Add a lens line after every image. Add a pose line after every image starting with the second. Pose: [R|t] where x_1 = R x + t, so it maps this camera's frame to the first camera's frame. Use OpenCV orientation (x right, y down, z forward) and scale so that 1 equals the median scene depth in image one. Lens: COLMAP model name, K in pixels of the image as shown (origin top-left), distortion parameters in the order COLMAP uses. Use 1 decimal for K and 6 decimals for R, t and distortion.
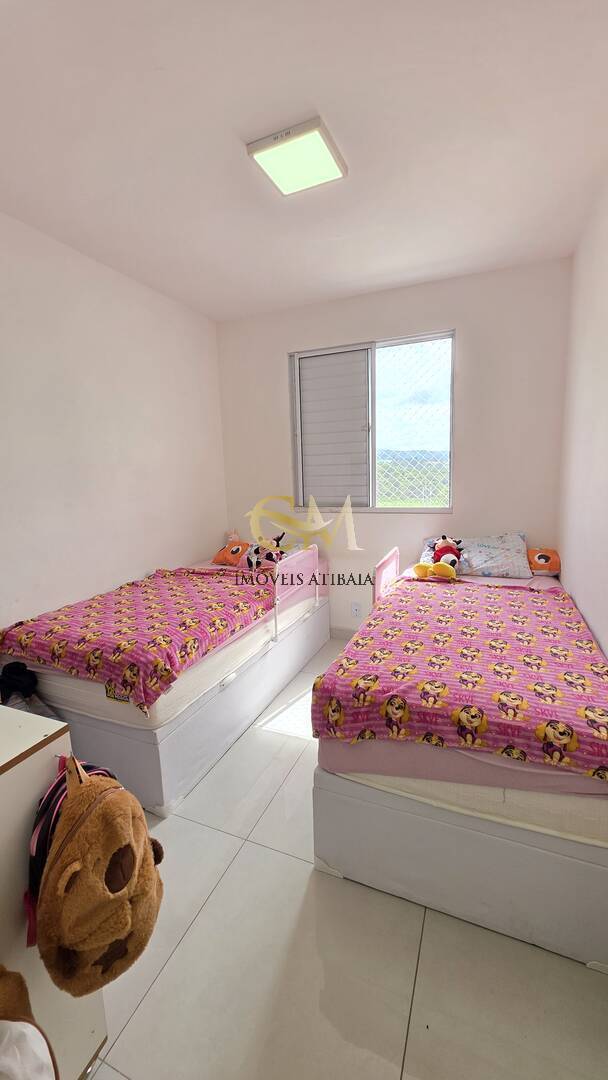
lens RADIAL K [[429.4, 0, 308.5], [0, 429.4, 538.1], [0, 0, 1]] dist [0.001882, 0.000245]
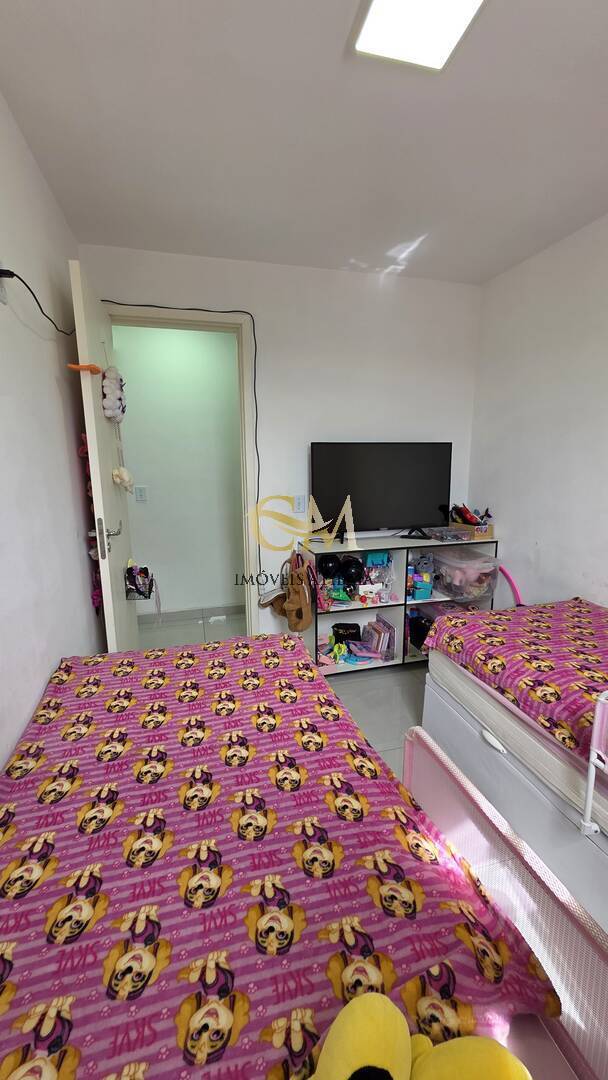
lens RADIAL K [[437.4, 0, 303.3], [0, 437.4, 521.6], [0, 0, 1]] dist [0.001440, -0.004605]
pose [[-0.791273, 0.122614, -0.599043, 0.559229], [-0.067462, 0.956201, 0.284830, -0.274724], [0.607730, 0.265791, -0.748344, 1.404664]]
